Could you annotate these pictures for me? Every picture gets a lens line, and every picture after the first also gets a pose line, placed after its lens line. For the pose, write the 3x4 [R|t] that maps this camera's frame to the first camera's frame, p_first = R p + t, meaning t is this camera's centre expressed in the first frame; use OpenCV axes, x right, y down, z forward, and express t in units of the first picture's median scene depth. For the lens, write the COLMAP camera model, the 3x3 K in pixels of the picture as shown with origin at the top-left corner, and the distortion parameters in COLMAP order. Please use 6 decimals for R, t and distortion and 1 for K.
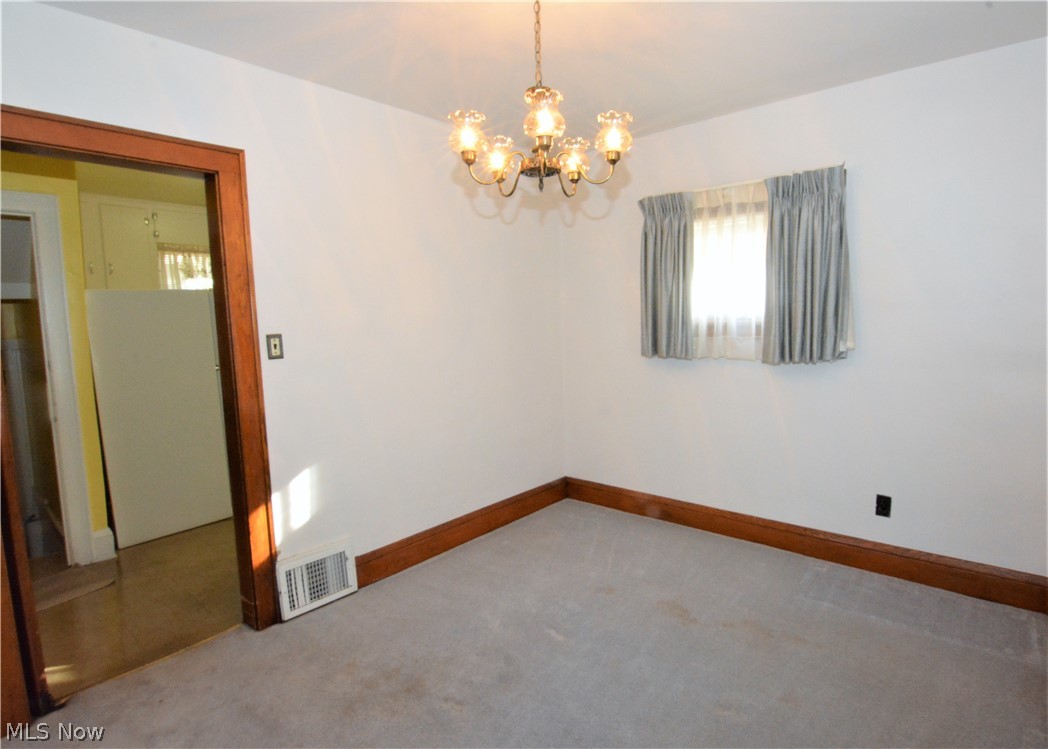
lens RADIAL K [[552.2, 0, 530.4], [0, 552.2, 379.7], [0, 0, 1]] dist [-0.005979, -0.000597]
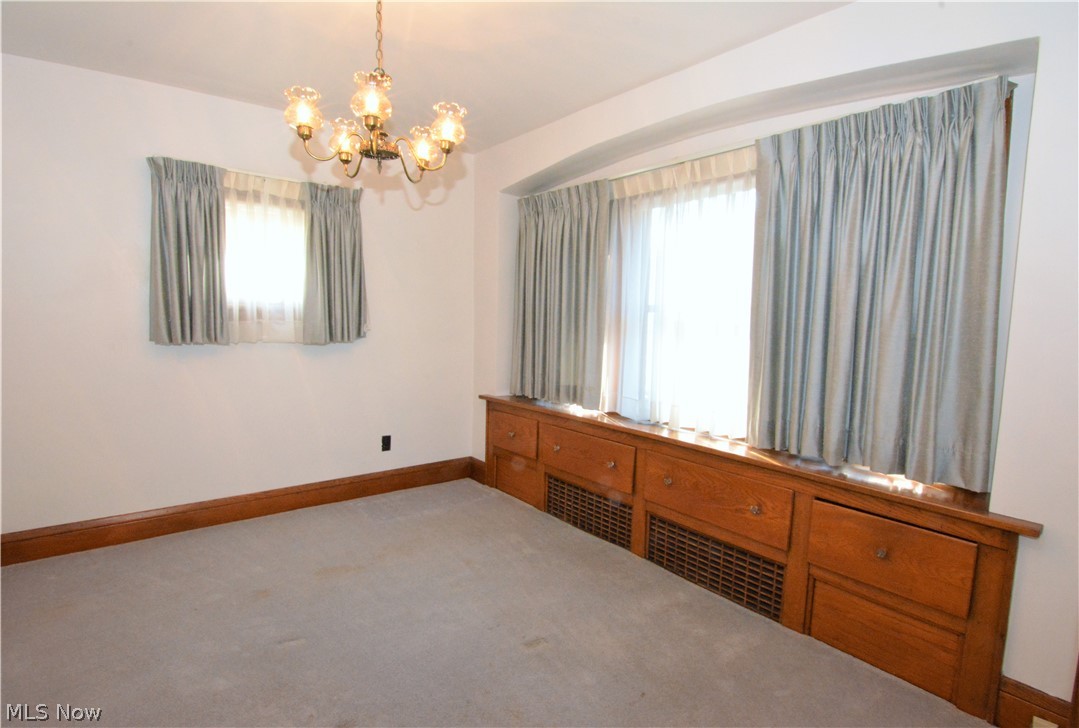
lens RADIAL K [[536.5, 0, 534.5], [0, 536.5, 363.9], [0, 0, 1]] dist [-0.018810, -0.004798]
pose [[0.200374, -0.067663, 0.977380, -0.530190], [0.080920, 0.995347, 0.052317, -0.008896], [-0.976372, 0.068607, 0.204917, 0.313056]]
